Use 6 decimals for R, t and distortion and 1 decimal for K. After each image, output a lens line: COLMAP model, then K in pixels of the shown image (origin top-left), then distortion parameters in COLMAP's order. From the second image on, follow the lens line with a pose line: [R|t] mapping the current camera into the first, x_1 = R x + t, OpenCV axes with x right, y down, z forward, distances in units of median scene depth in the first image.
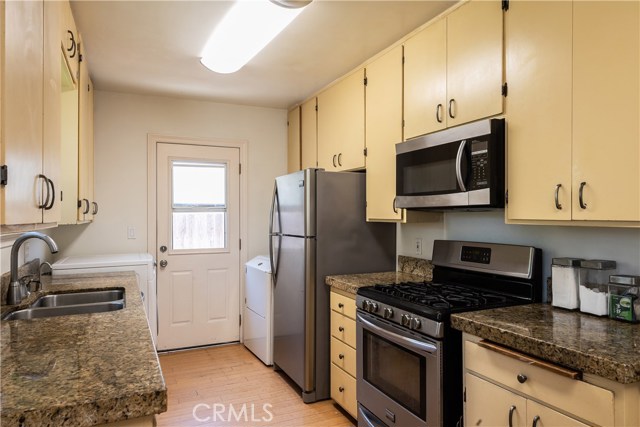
lens RADIAL K [[431.7, 0, 321.3], [0, 431.7, 216.8], [0, 0, 1]] dist [0.008983, 0.000560]
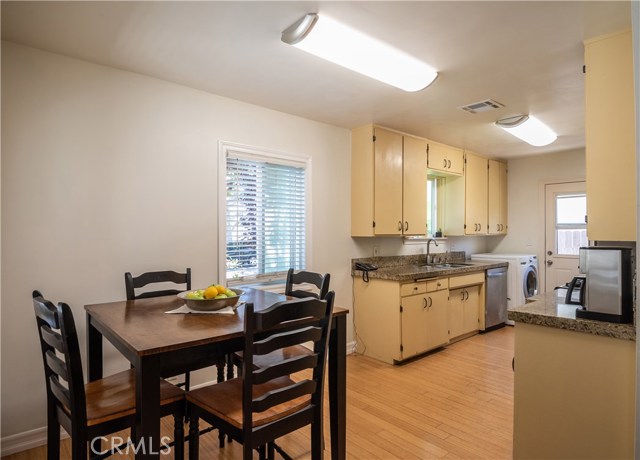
lens RADIAL K [[364.4, 0, 315.1], [0, 364.4, 230.5], [0, 0, 1]] dist [0.024574, -0.000363]
pose [[0.289320, 0.001186, -0.957232, 0.666177], [-0.001569, 0.999998, 0.000765, -0.005621], [0.957231, 0.001281, 0.289321, -0.186703]]
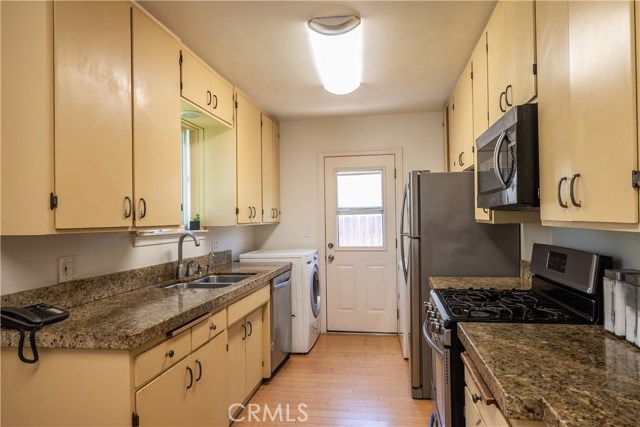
lens RADIAL K [[412.7, 0, 318.2], [0, 412.7, 214.3], [0, 0, 1]] dist [0.006194, -0.003989]
pose [[0.827669, -0.015946, -0.560990, 0.252361], [0.012934, 0.999873, -0.009339, -0.001985], [0.561068, 0.000473, 0.827770, 0.038949]]
